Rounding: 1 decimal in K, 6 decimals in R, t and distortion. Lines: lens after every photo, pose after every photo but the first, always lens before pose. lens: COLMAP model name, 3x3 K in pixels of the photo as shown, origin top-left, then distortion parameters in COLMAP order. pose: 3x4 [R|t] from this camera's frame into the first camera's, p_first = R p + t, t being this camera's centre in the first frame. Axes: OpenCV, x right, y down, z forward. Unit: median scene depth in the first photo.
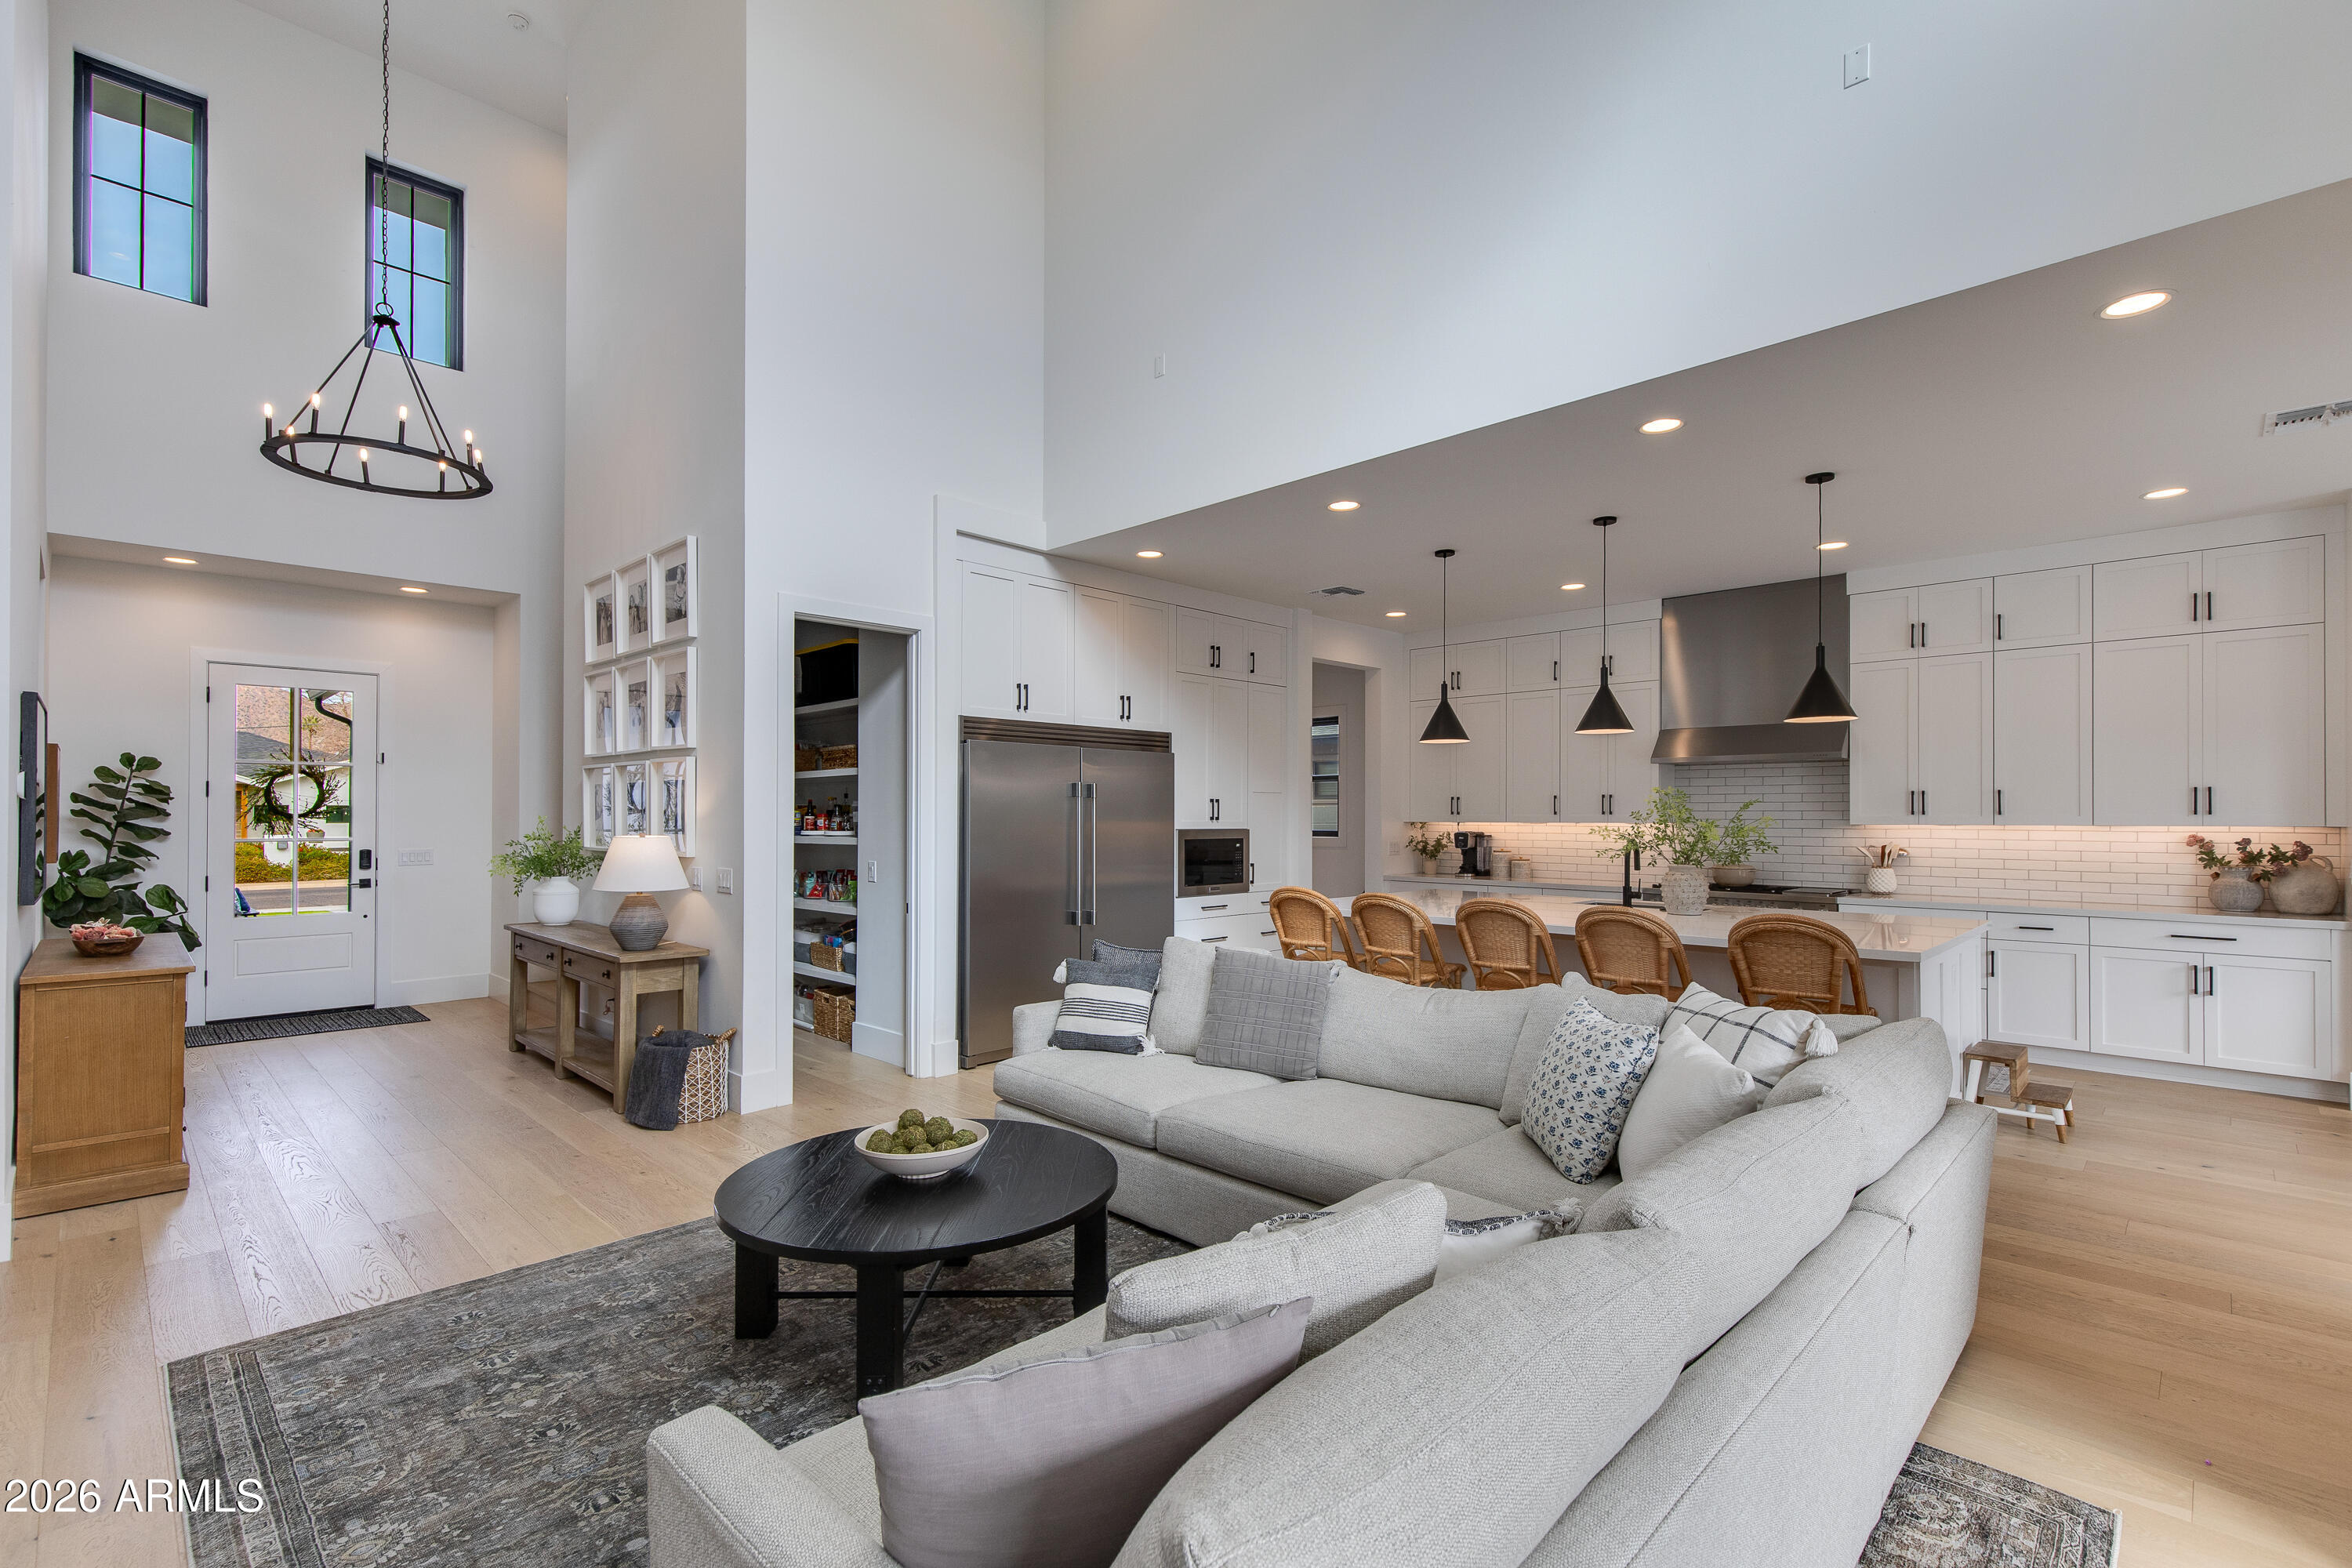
lens RADIAL K [[1068.9, 0, 1175.2], [0, 1068.9, 802.6], [0, 0, 1]] dist [-0.000029, -0.000001]
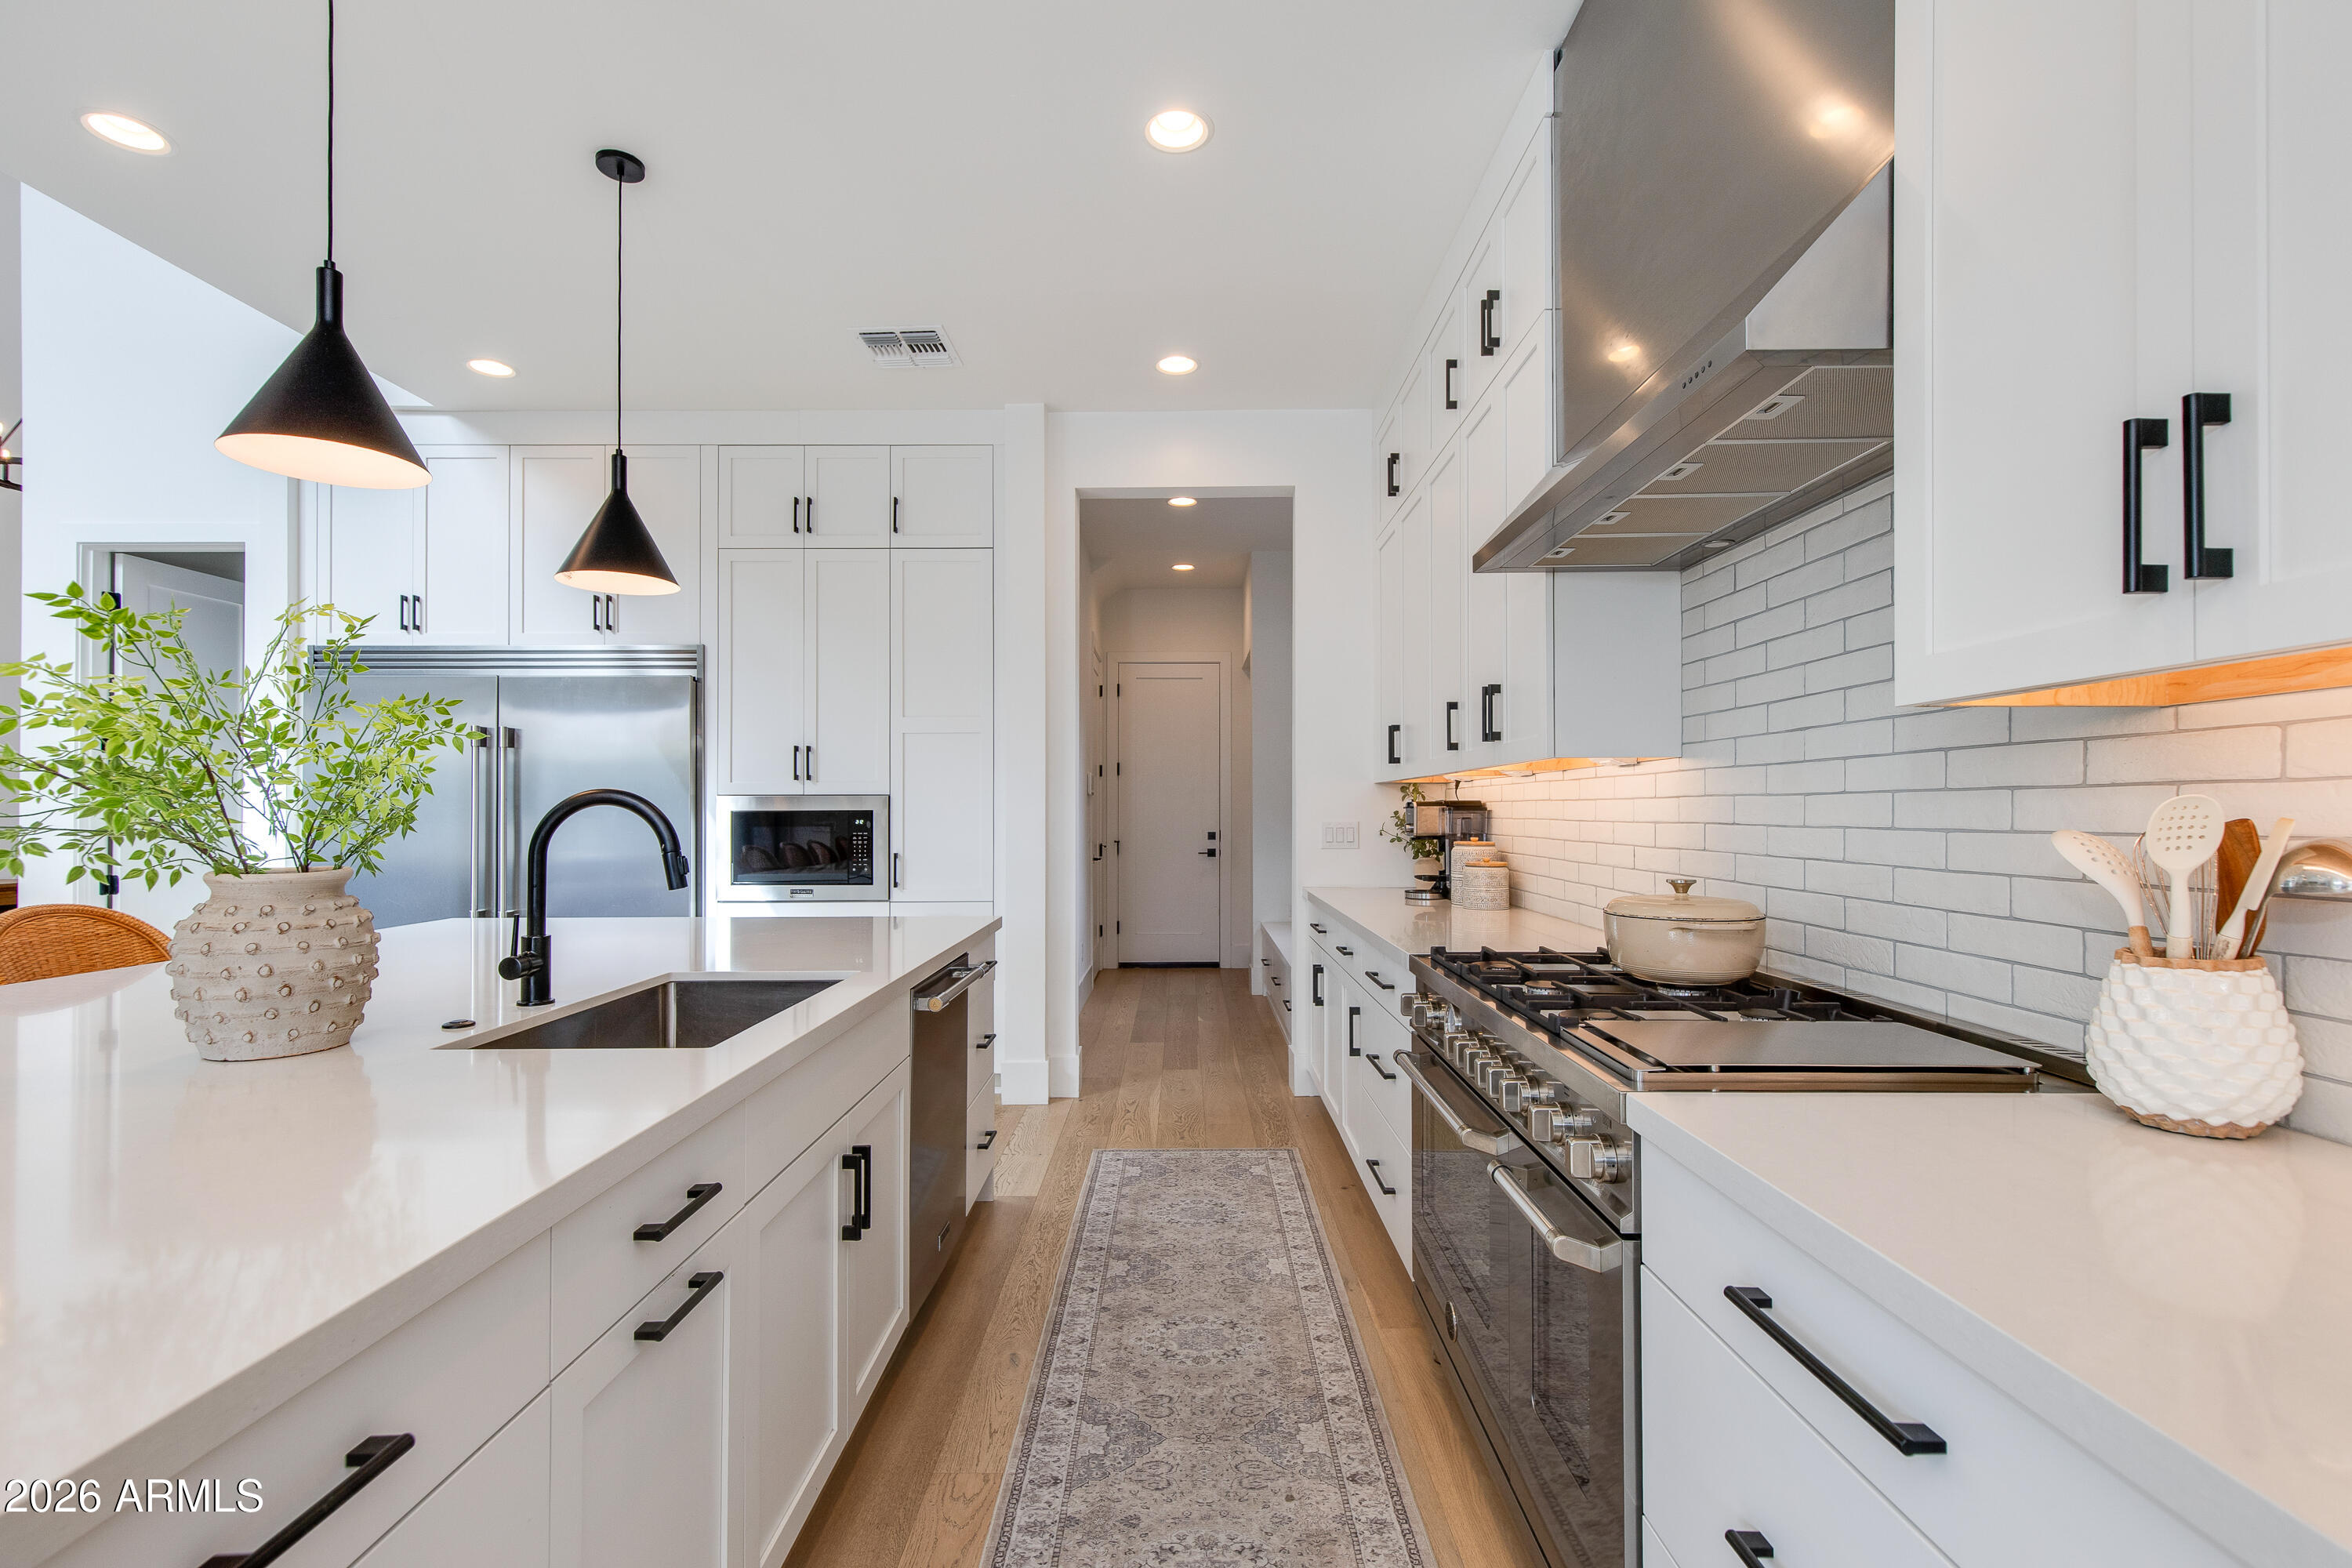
lens RADIAL K [[1134.9, 0, 1171.9], [0, 1134.9, 792.9], [0, 0, 1]] dist [-0.000631, -0.000019]
pose [[0.689400, -0.012183, -0.724279, 0.656843], [0.012294, 0.999911, -0.005118, 0.029381], [0.724277, -0.005376, 0.689488, 0.701196]]
